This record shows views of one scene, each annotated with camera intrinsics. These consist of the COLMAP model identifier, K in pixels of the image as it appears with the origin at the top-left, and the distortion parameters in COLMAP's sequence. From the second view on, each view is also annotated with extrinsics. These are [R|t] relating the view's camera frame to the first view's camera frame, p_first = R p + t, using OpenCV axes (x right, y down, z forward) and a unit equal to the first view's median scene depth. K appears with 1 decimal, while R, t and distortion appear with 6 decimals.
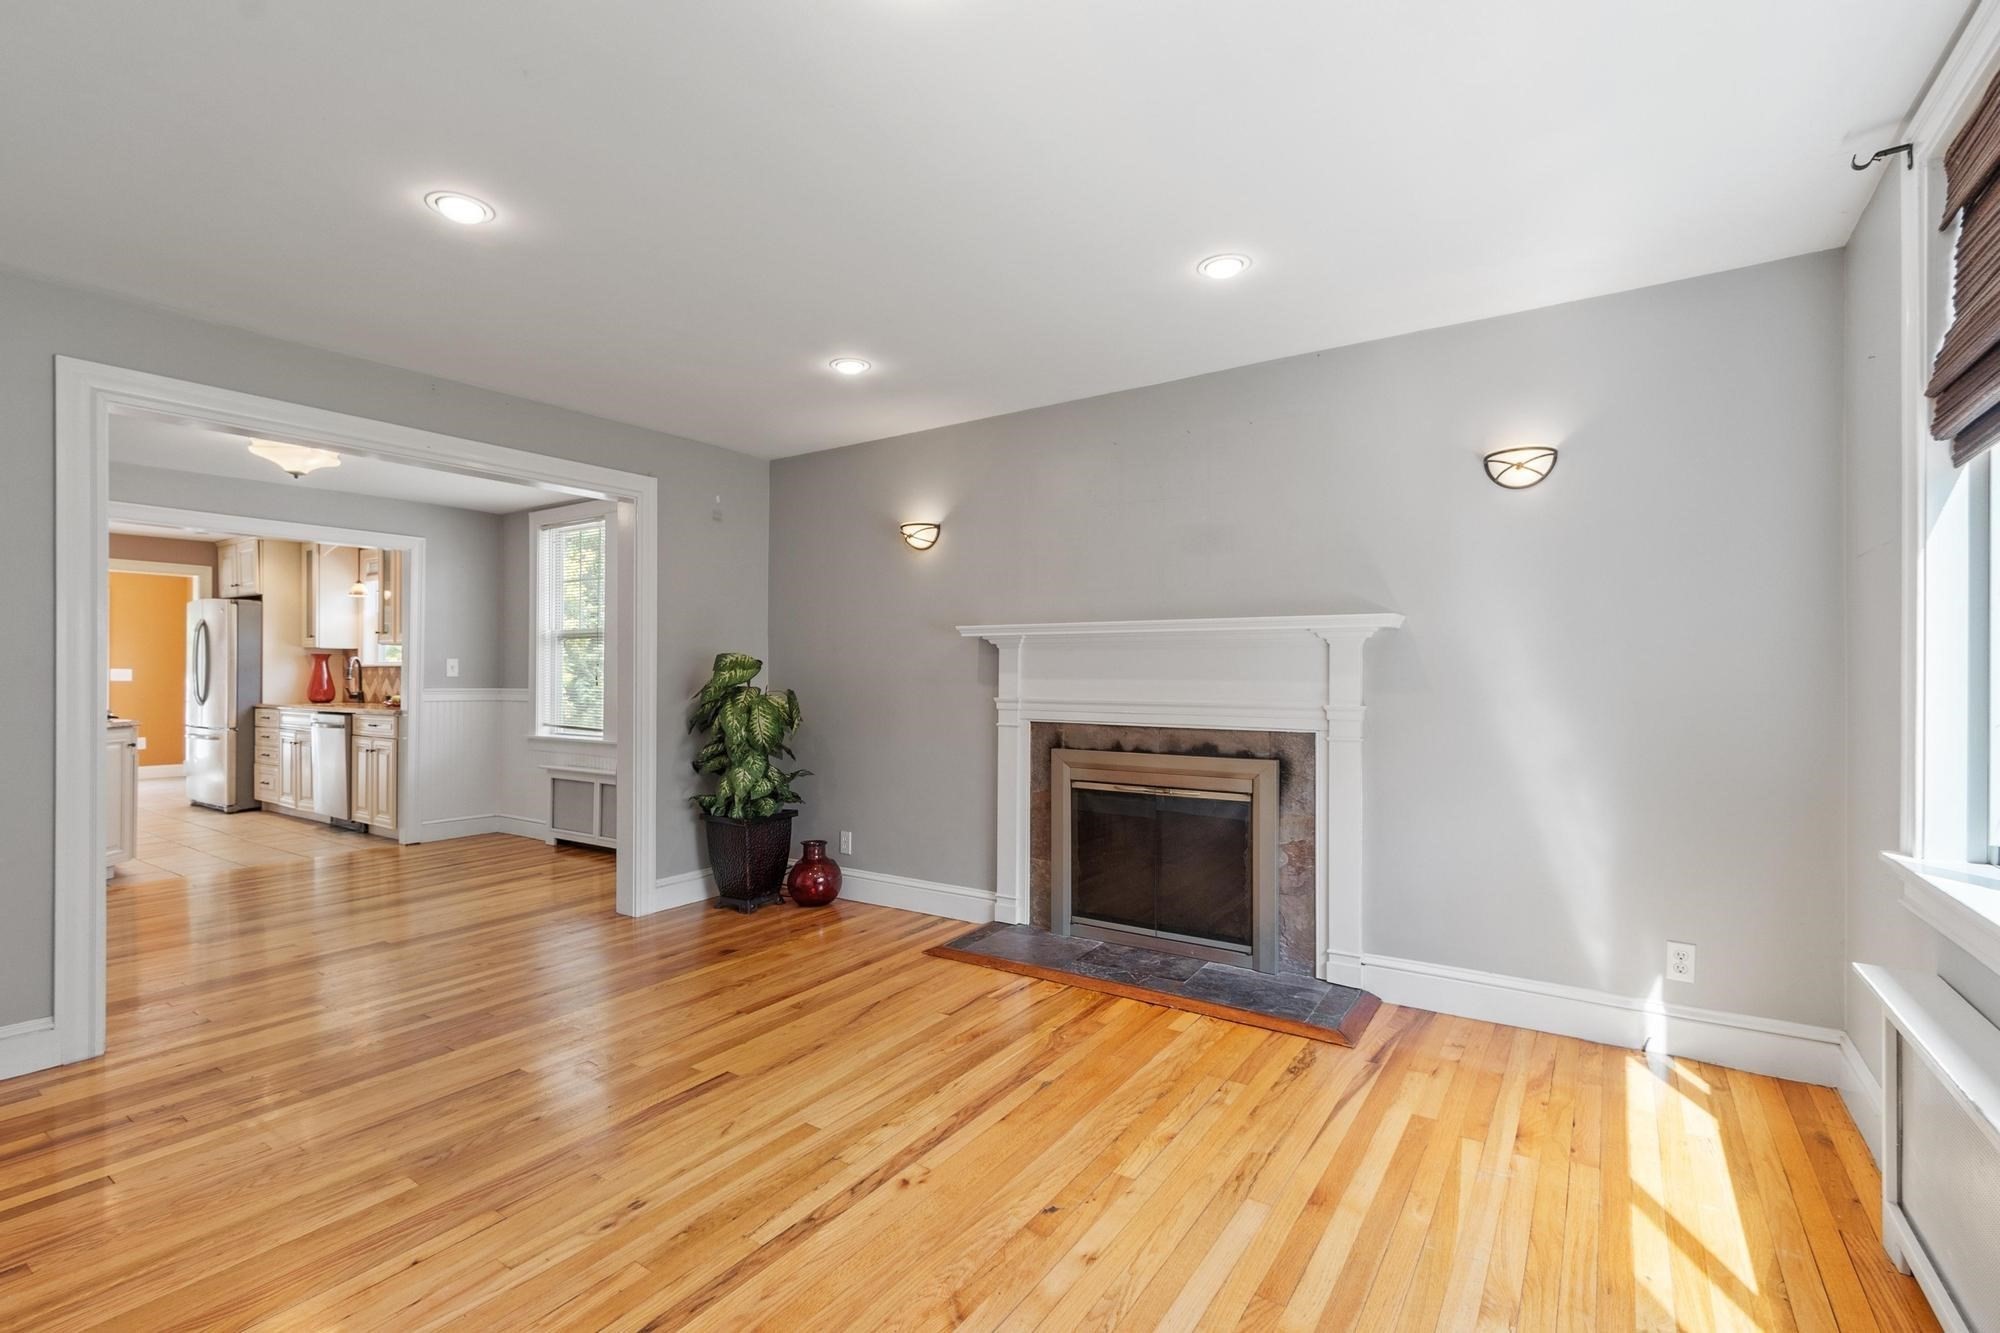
lens RADIAL K [[882.6, 0, 975.7], [0, 882.6, 678.2], [0, 0, 1]] dist [0.002347, -0.000529]
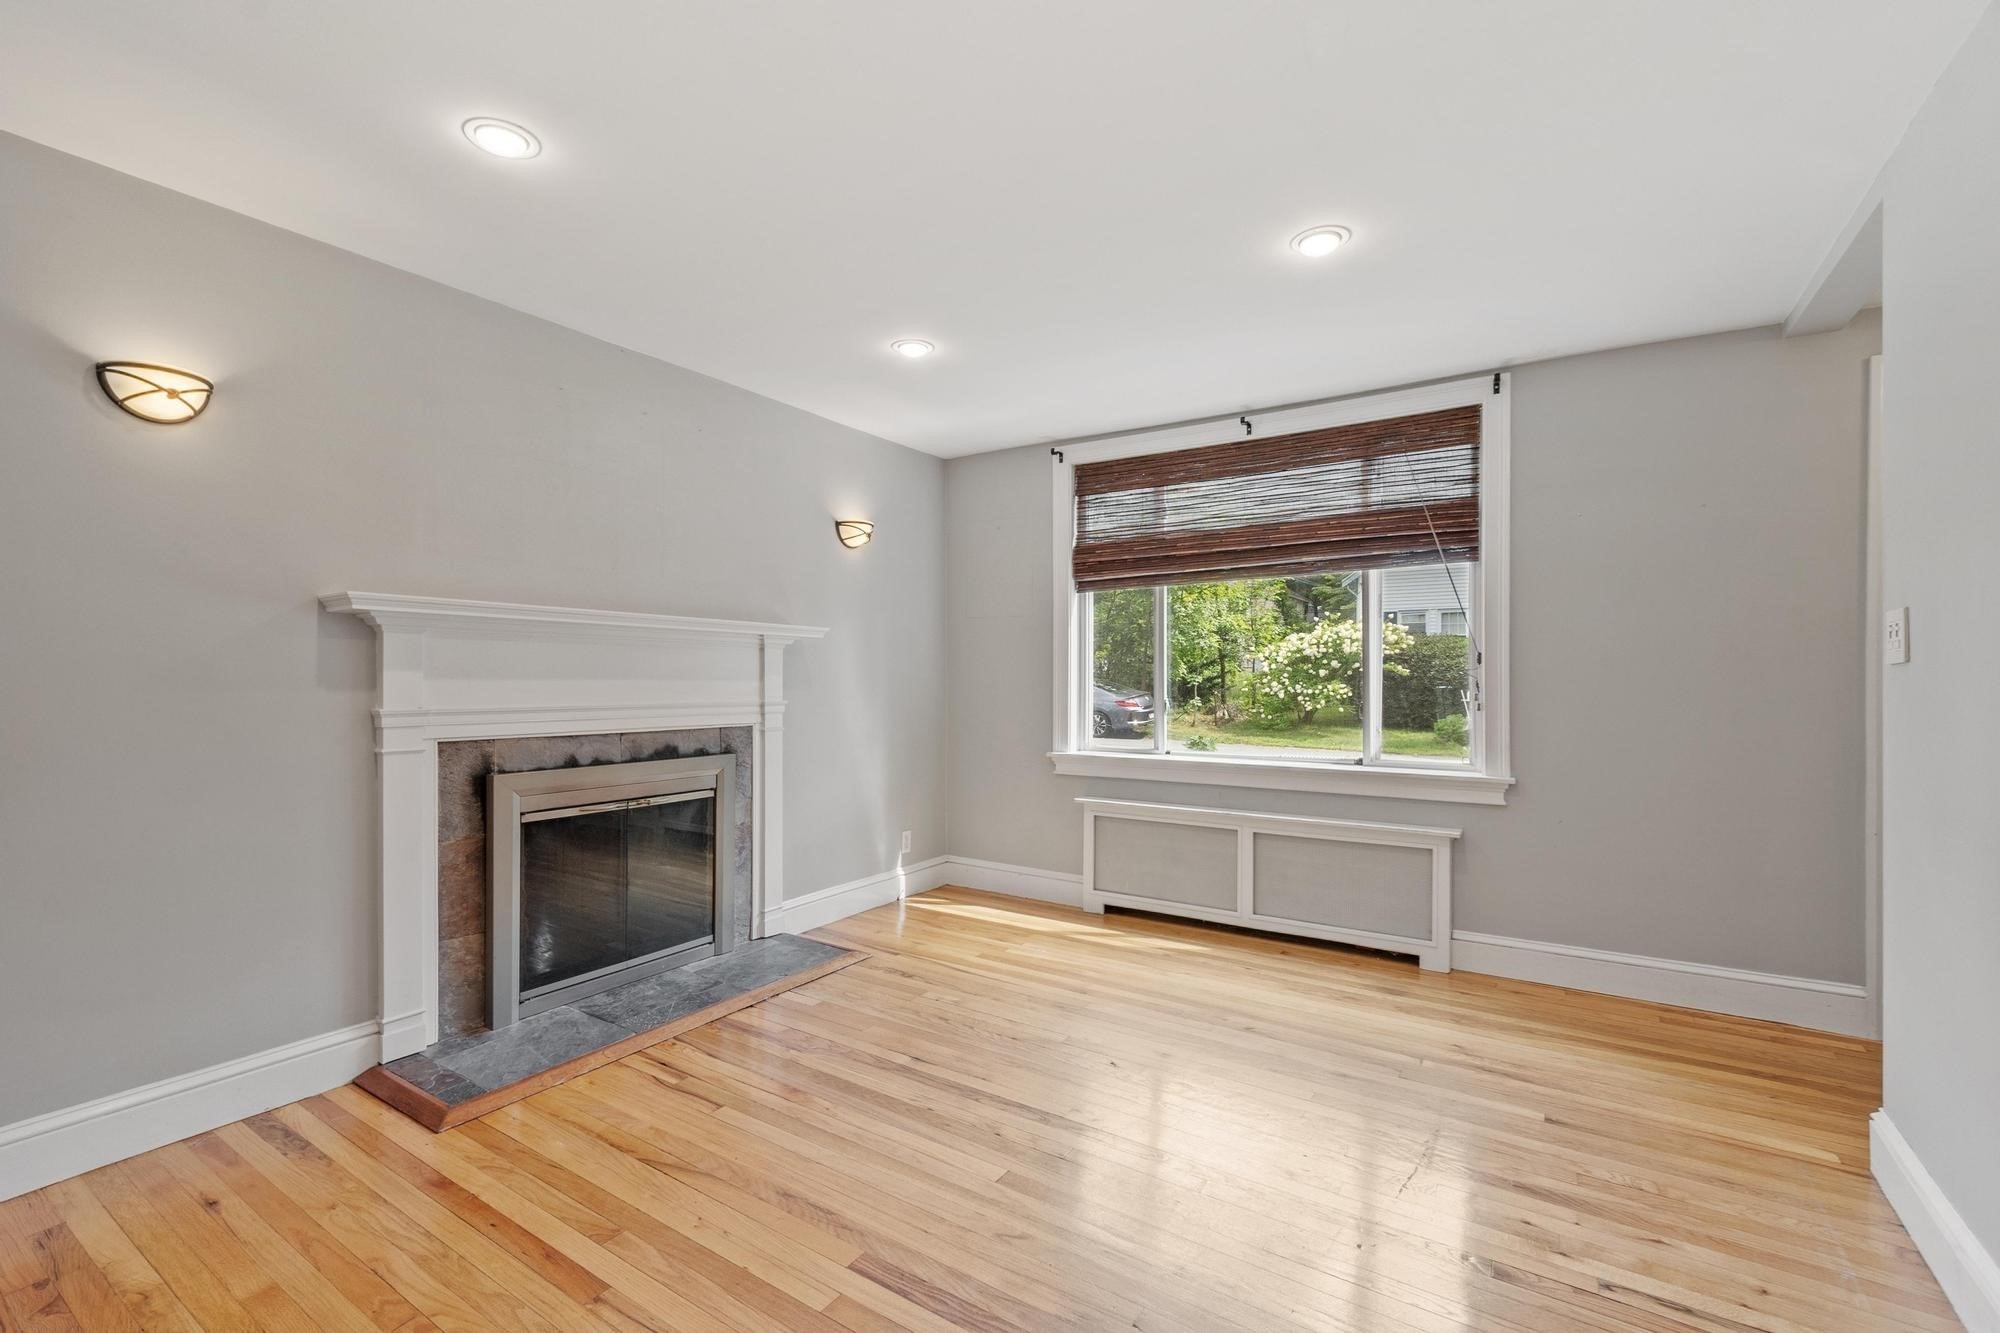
lens RADIAL K [[882.6, 0, 975.7], [0, 882.6, 678.2], [0, 0, 1]] dist [0.002347, -0.000529]
pose [[-0.014088, -0.003705, 0.999894, -0.748952], [-0.002064, 0.999991, 0.003676, -0.004432], [-0.999899, -0.002012, -0.014096, 0.715799]]
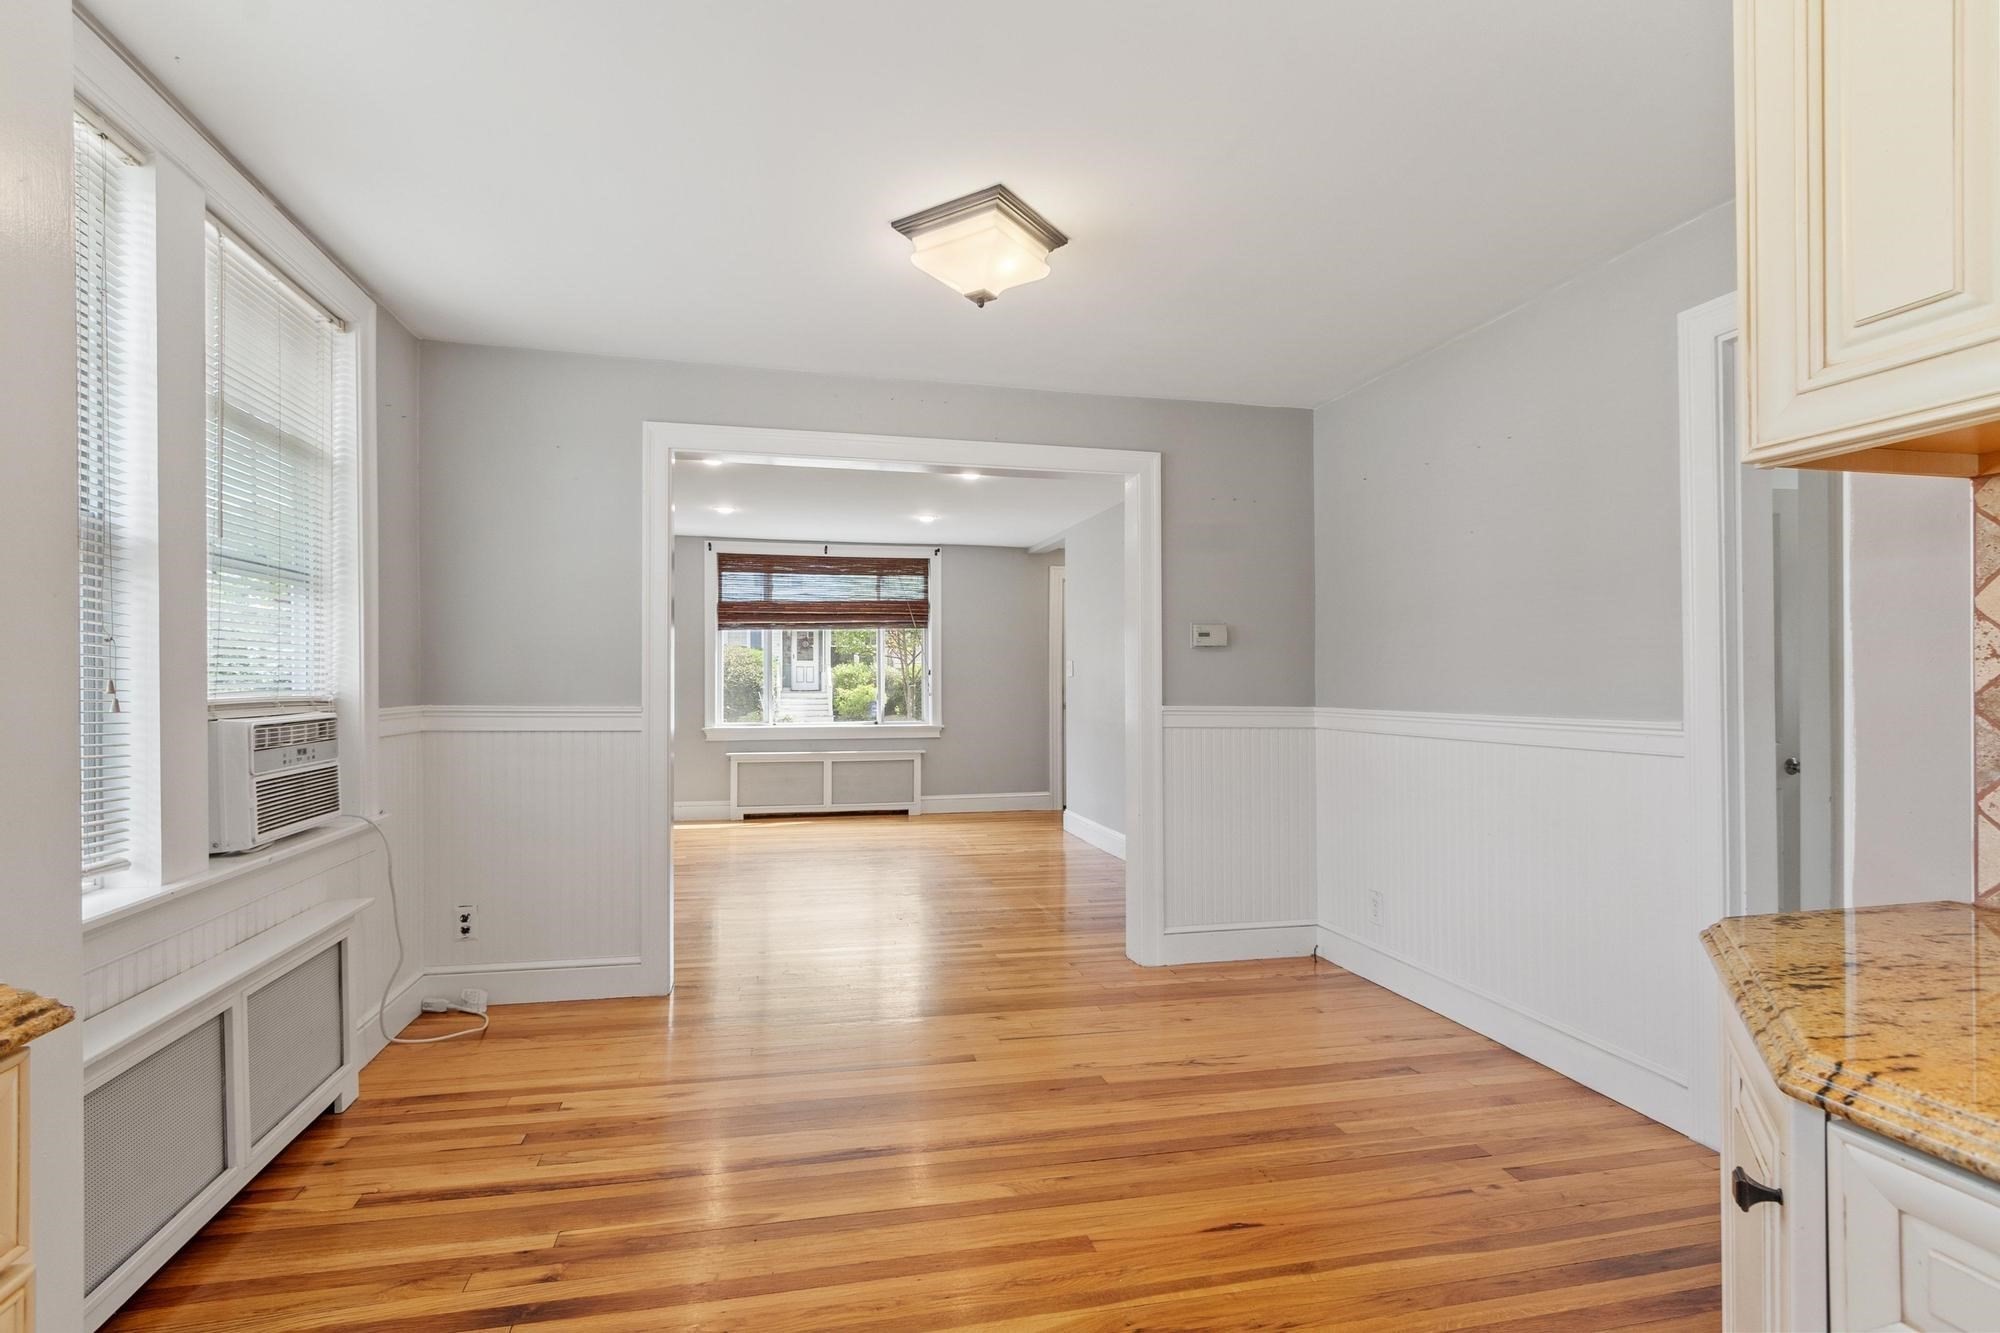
lens RADIAL K [[957.3, 0, 993.4], [0, 957.3, 687.7], [0, 0, 1]] dist [-0.001156, -0.000102]
pose [[-0.735222, -0.003563, 0.677817, -1.556667], [-0.001027, 0.999991, 0.004142, 0.003471], [-0.677825, 0.002349, -0.735219, 1.859788]]
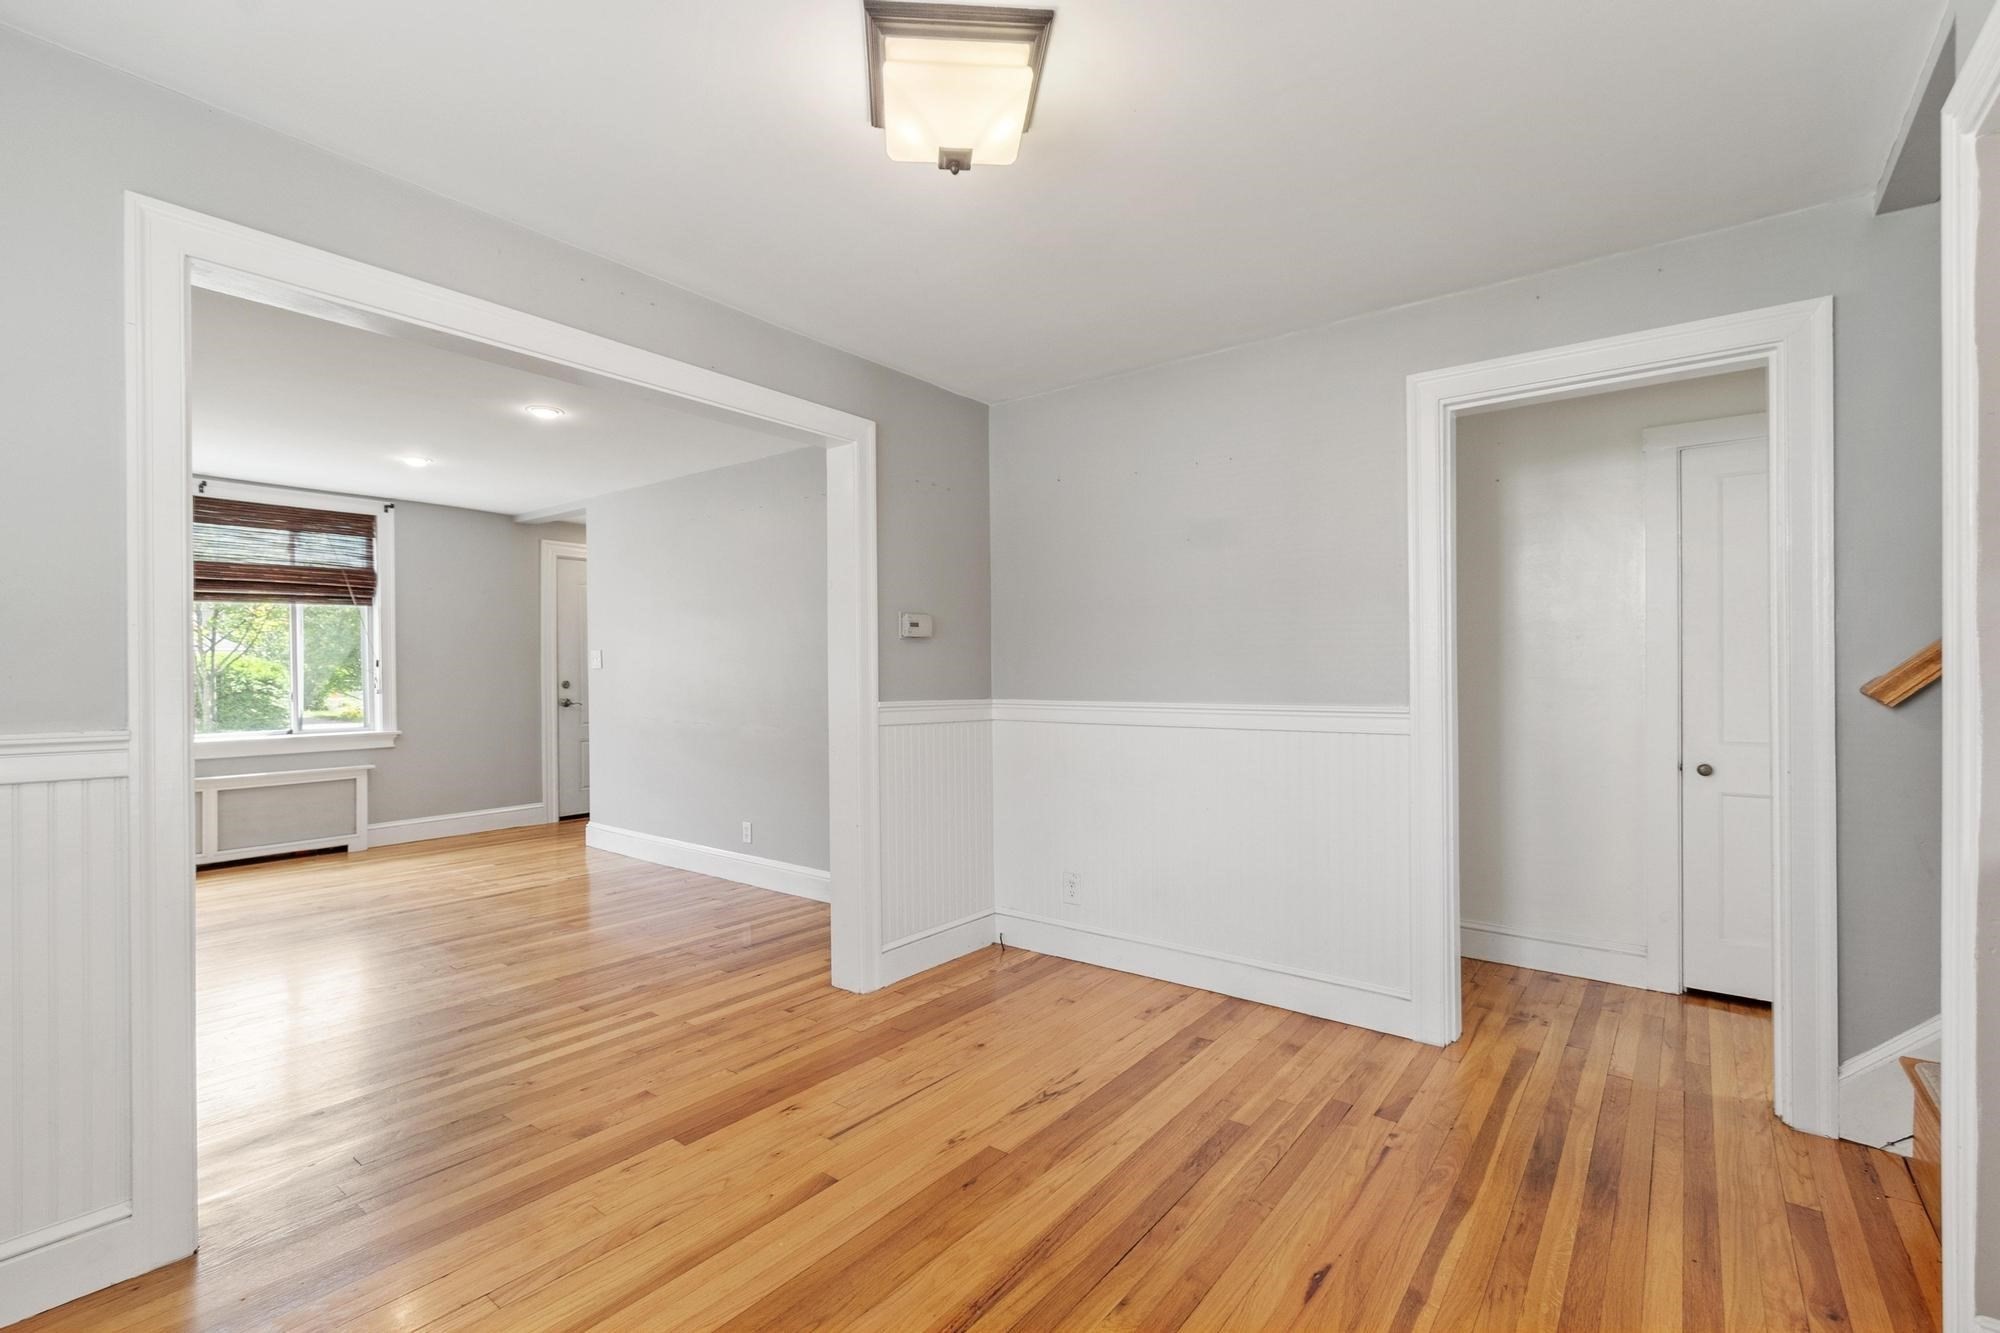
lens RADIAL K [[882.6, 0, 975.7], [0, 882.6, 678.2], [0, 0, 1]] dist [0.002347, -0.000529]
pose [[-0.997544, 0.004053, 0.069927, -1.055407], [0.004529, 0.999968, 0.006653, -0.002433], [-0.069898, 0.006953, -0.997530, 1.824523]]
